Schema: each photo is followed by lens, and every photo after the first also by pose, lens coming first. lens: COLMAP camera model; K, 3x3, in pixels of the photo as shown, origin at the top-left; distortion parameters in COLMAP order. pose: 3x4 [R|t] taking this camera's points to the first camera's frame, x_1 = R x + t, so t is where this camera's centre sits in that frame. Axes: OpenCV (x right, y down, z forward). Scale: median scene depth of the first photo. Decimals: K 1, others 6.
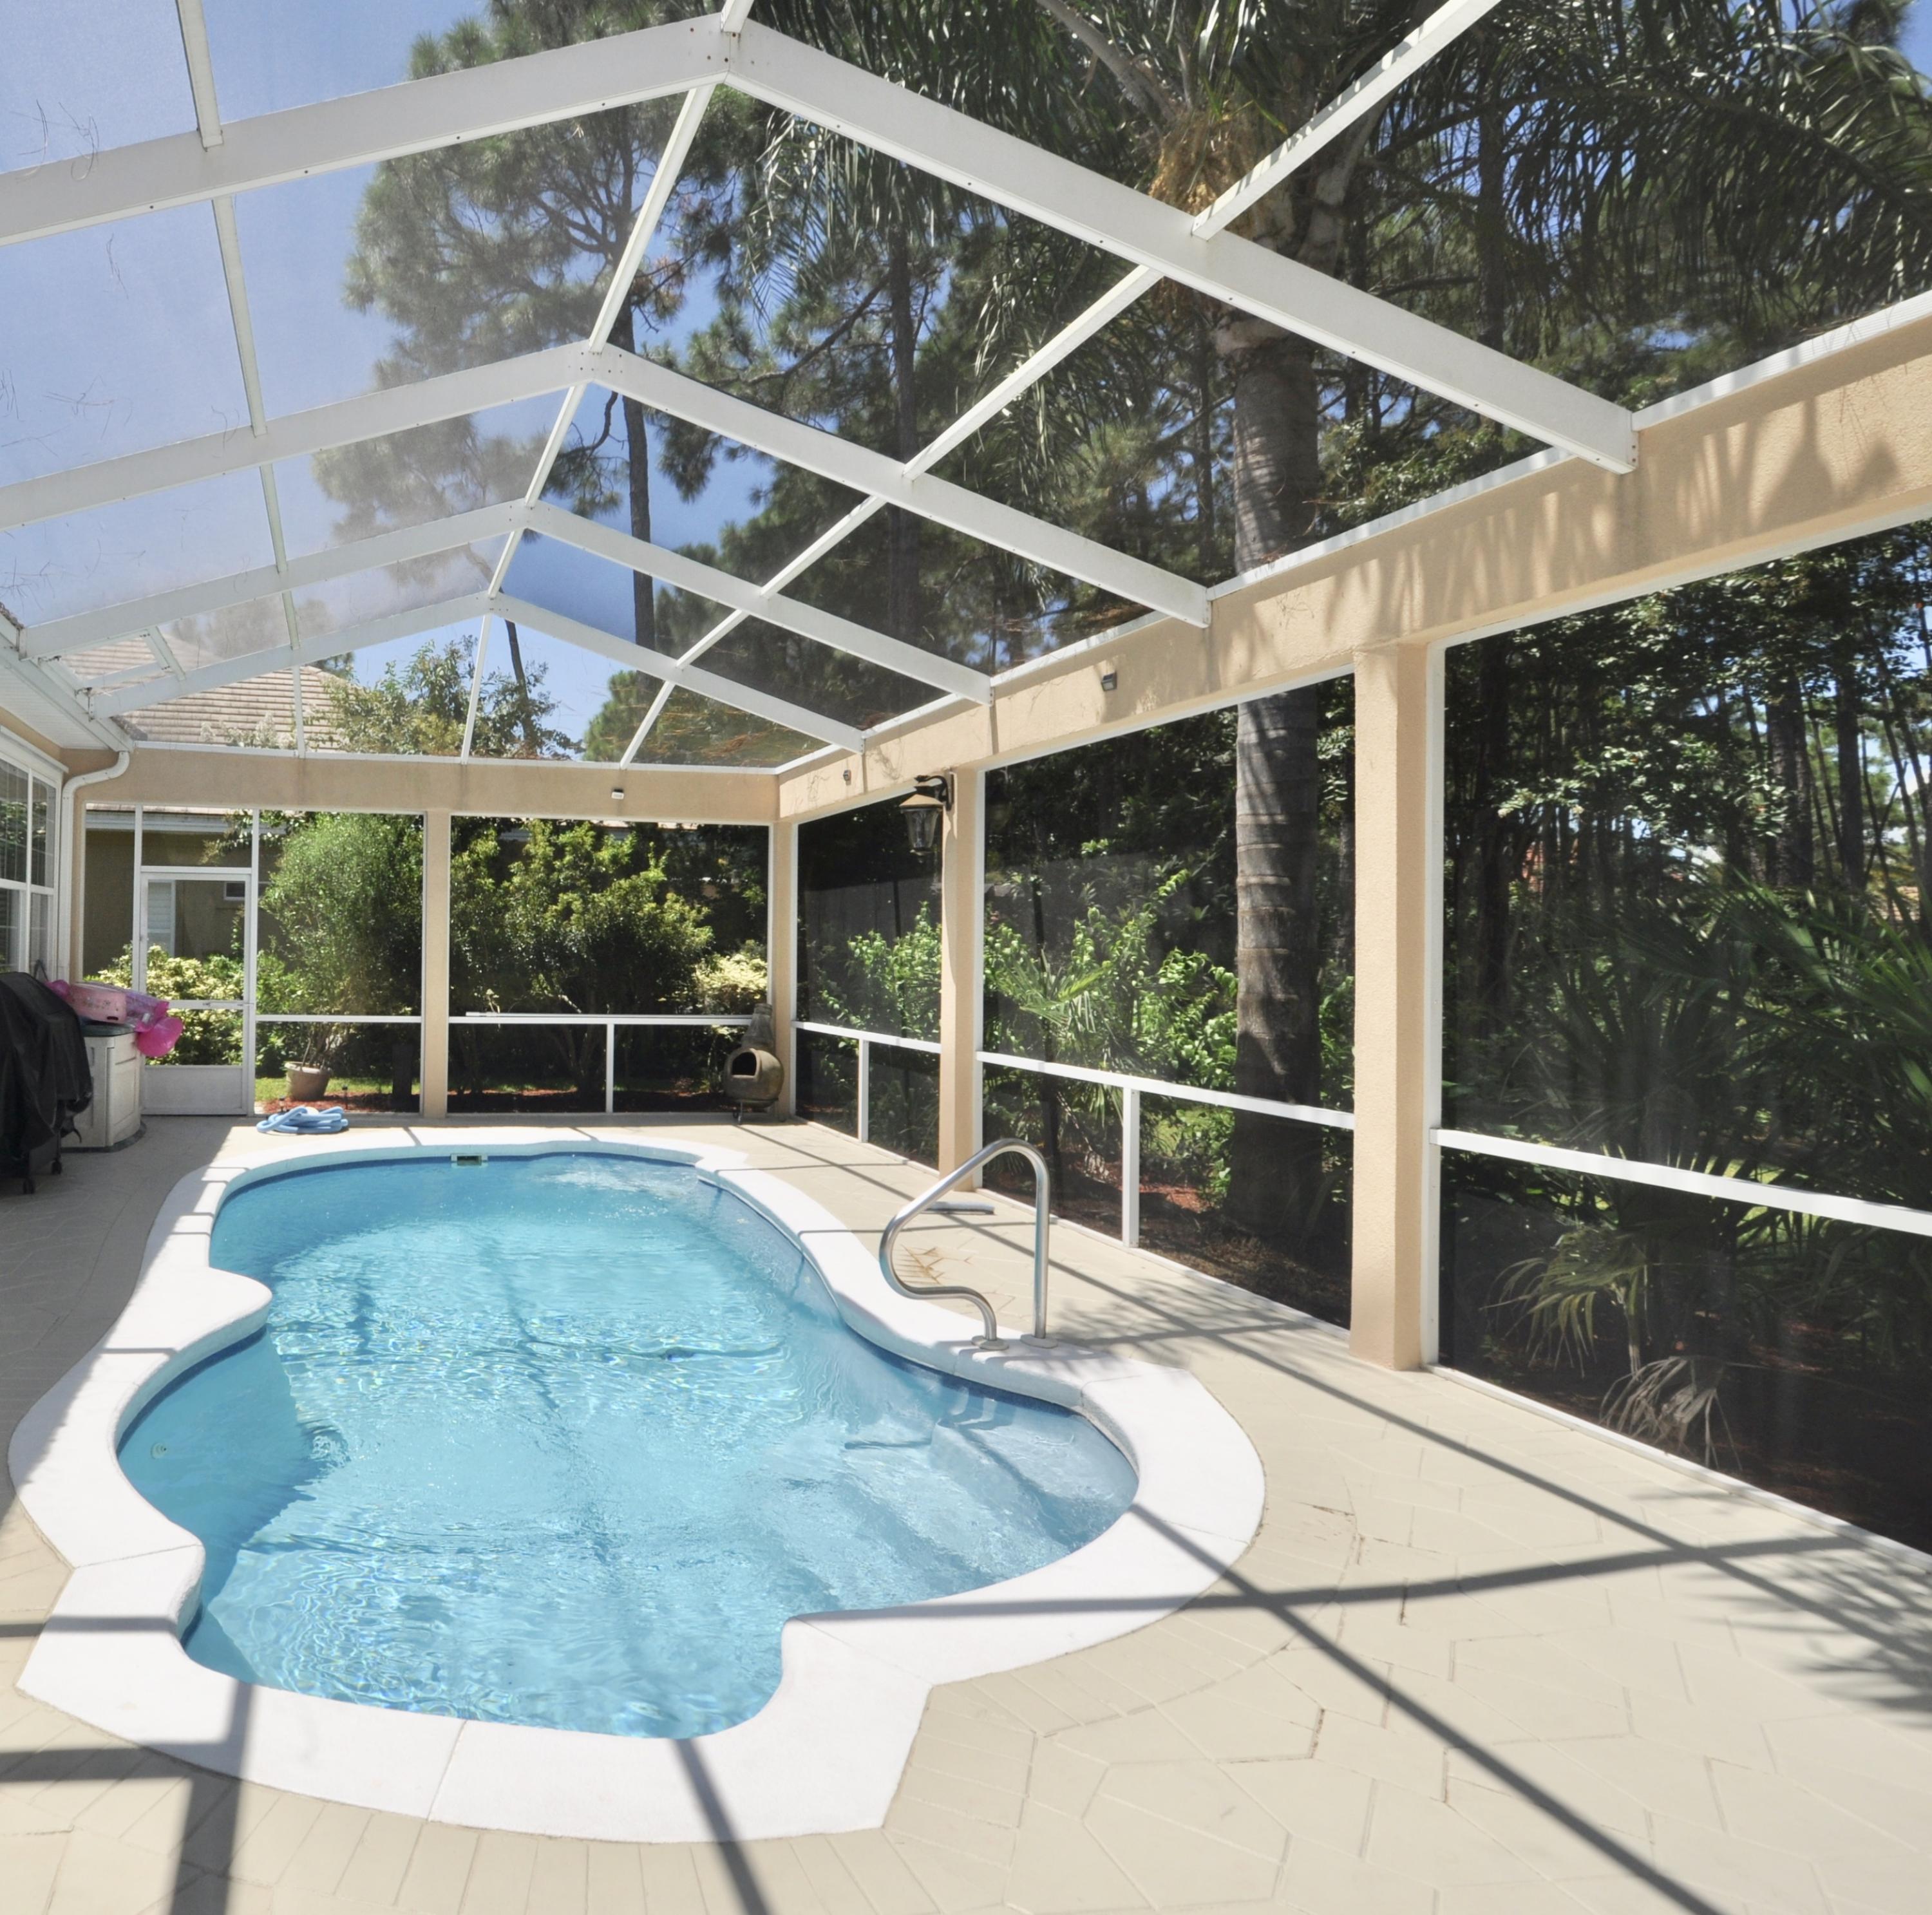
lens RADIAL K [[1402.8, 0, 966.0], [0, 1402.8, 957.5], [0, 0, 1]] dist [-0.000680, 0.000082]
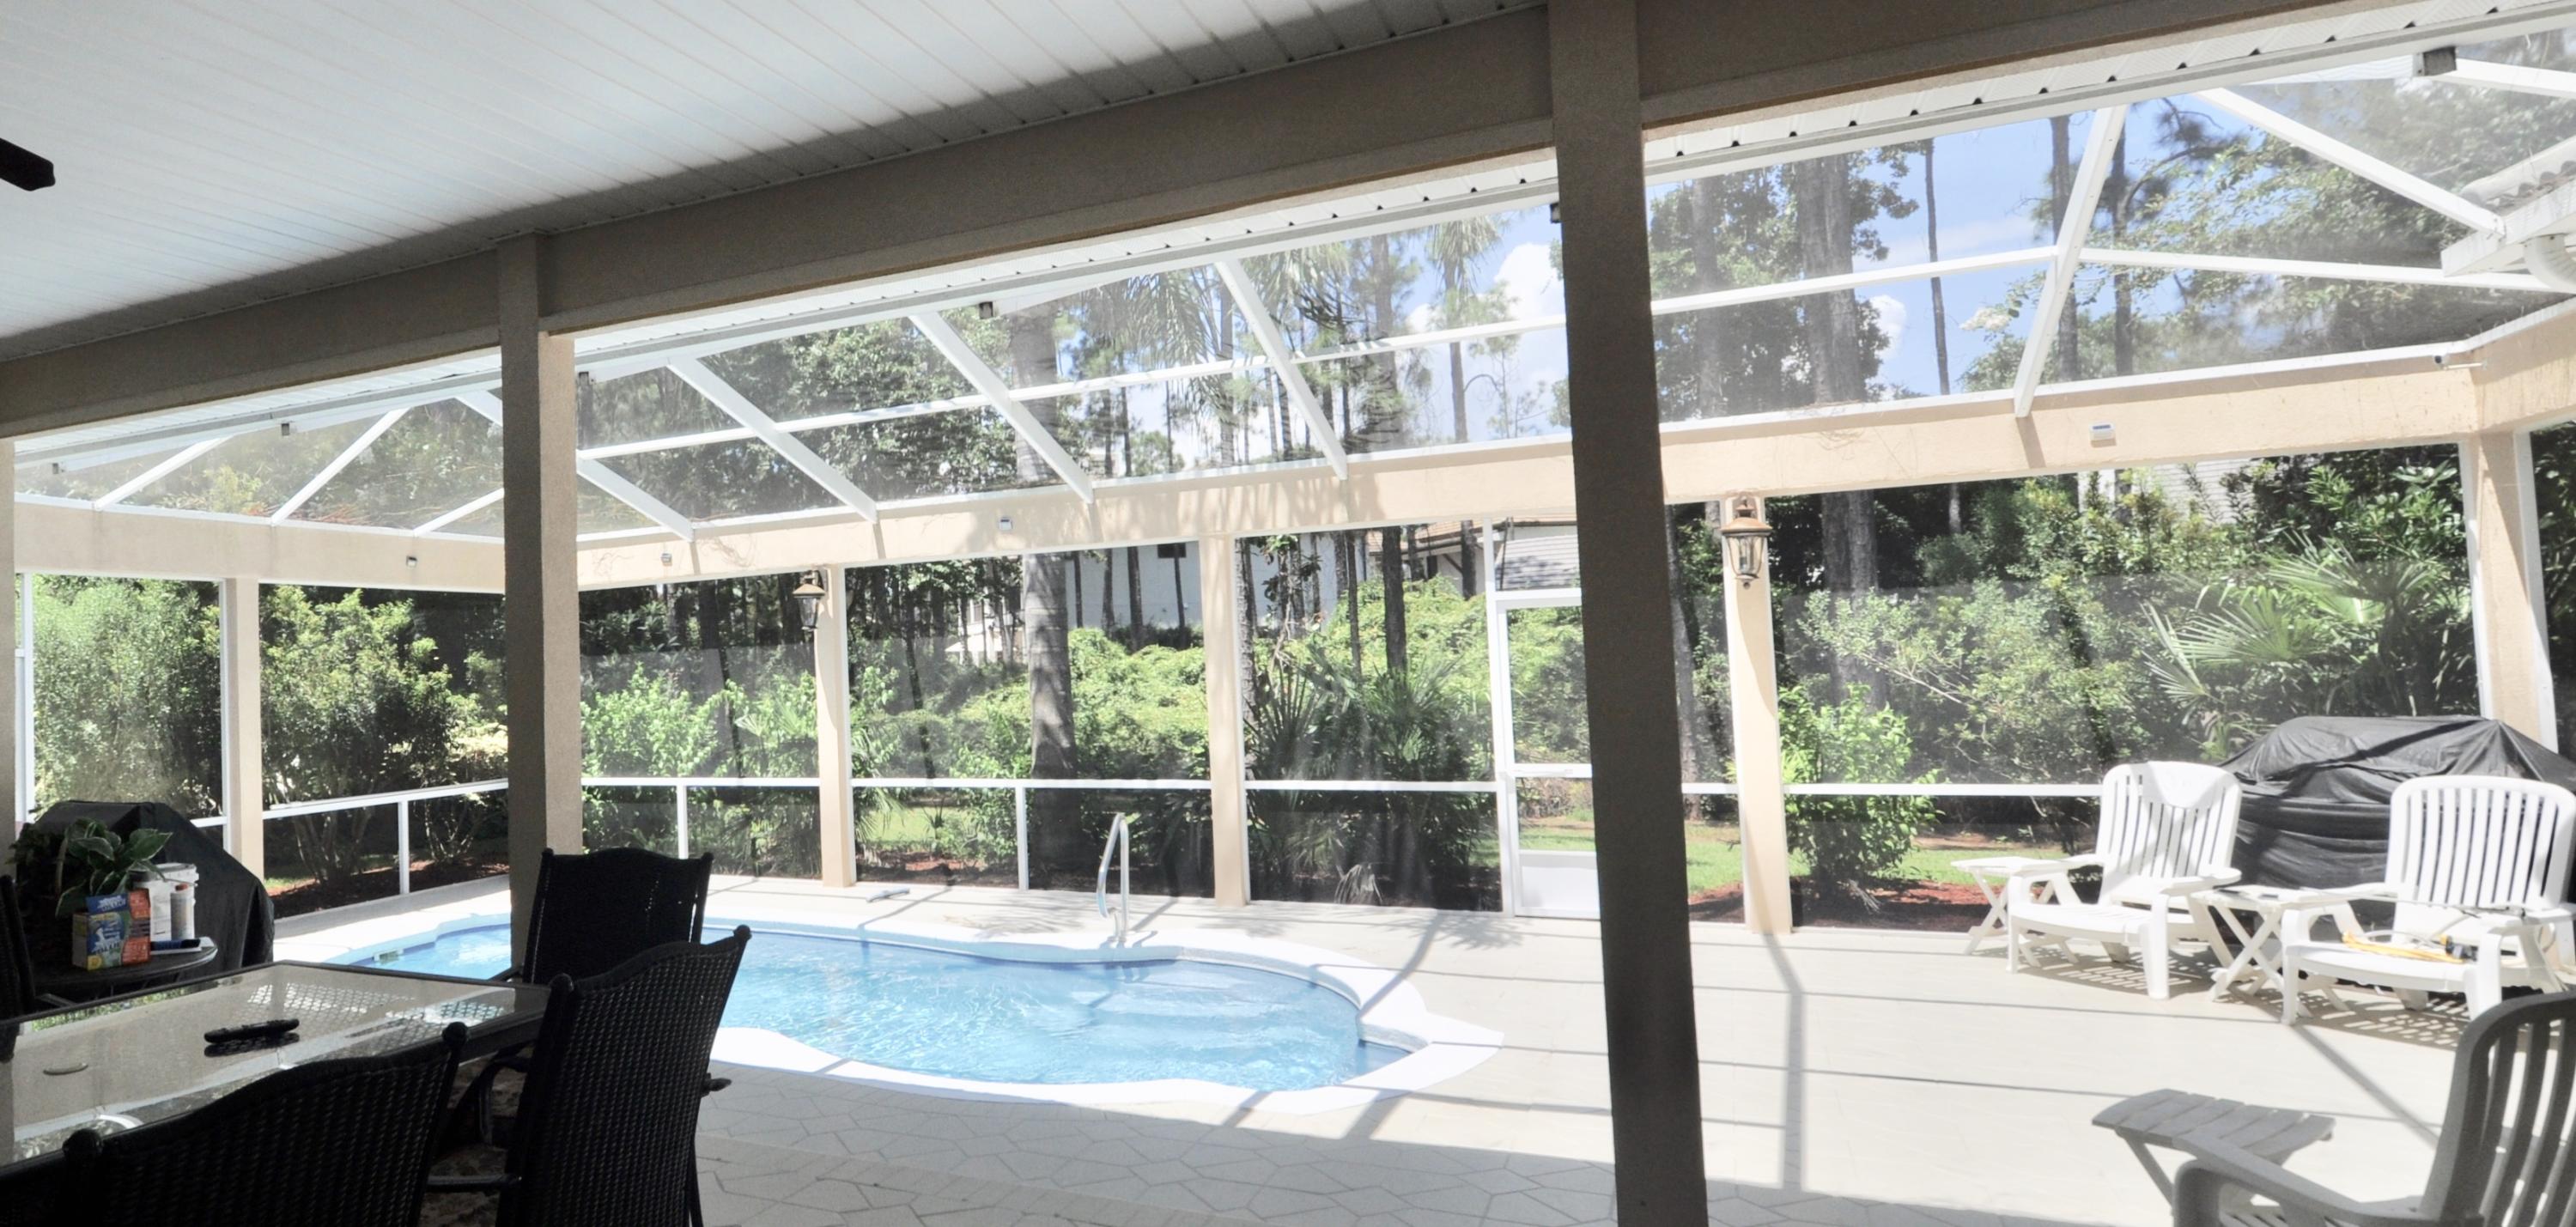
lens RADIAL K [[1258.2, 0, 1288.0], [0, 1258.2, 613.5], [0, 0, 1]] dist [-0.000884, -0.000068]
pose [[0.486777, 0.005194, 0.873511, -0.941468], [0.032557, 0.999180, -0.024084, -0.052994], [-0.872919, 0.040162, 0.486209, 0.066674]]
